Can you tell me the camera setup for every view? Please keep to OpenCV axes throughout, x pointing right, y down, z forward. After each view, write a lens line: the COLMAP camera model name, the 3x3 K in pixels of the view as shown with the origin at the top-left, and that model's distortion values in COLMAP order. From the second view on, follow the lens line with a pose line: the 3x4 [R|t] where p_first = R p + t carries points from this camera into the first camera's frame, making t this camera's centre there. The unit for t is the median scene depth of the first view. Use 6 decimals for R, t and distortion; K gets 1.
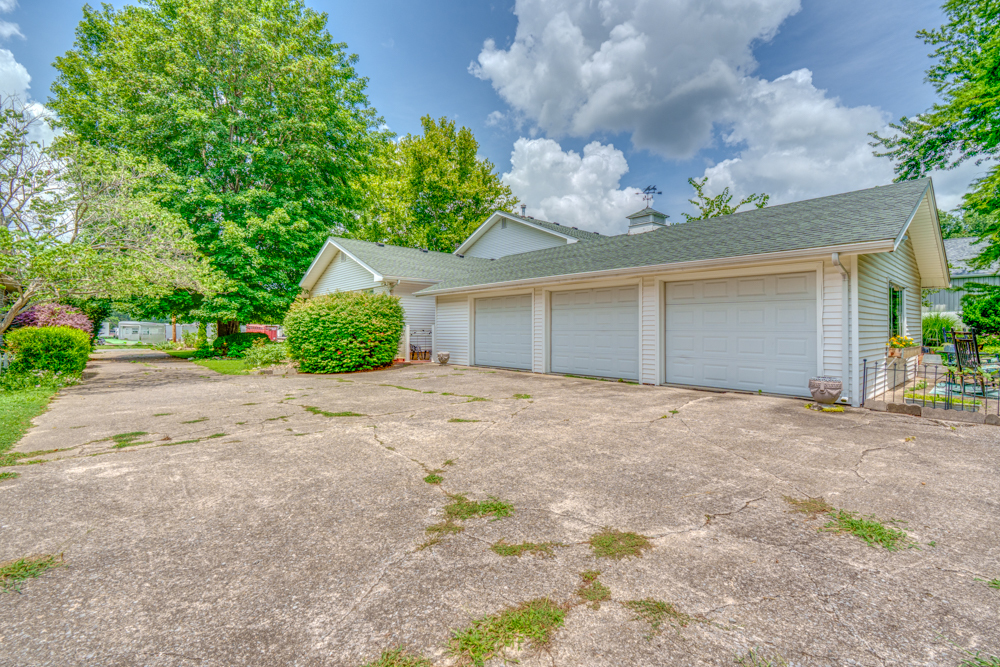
lens RADIAL K [[444.8, 0, 500.0], [0, 444.8, 333.5], [0, 0, 1]] dist [0.001023, 0.000179]
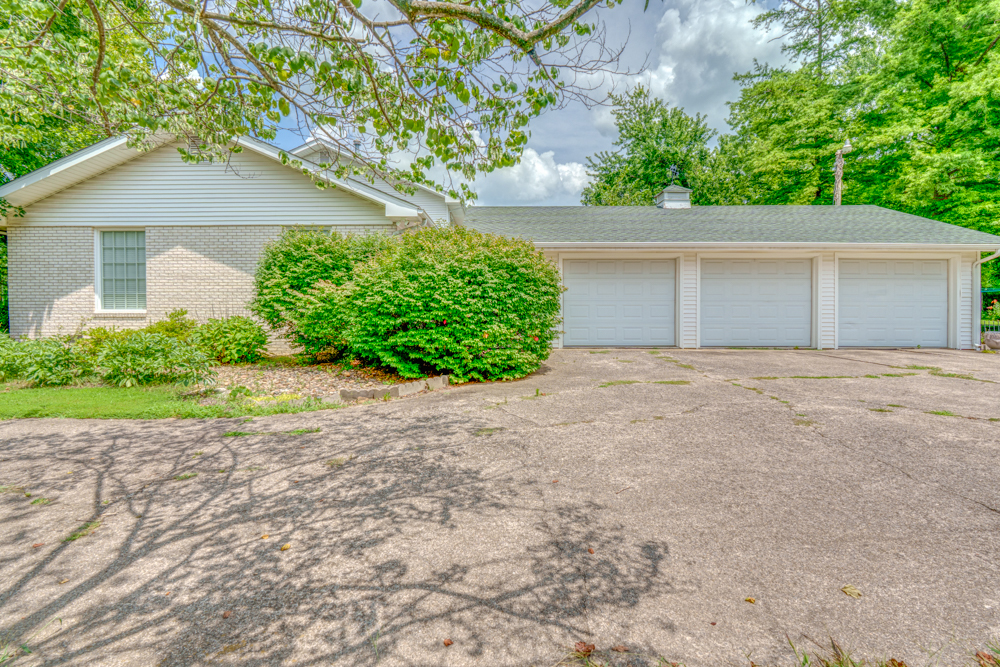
lens RADIAL K [[444.8, 0, 500.0], [0, 444.8, 333.5], [0, 0, 1]] dist [0.001023, 0.000179]
pose [[0.695489, -0.042249, 0.717293, -0.872520], [0.006252, 0.998588, 0.052755, 0.009167], [-0.718509, -0.032206, 0.694771, 0.689303]]
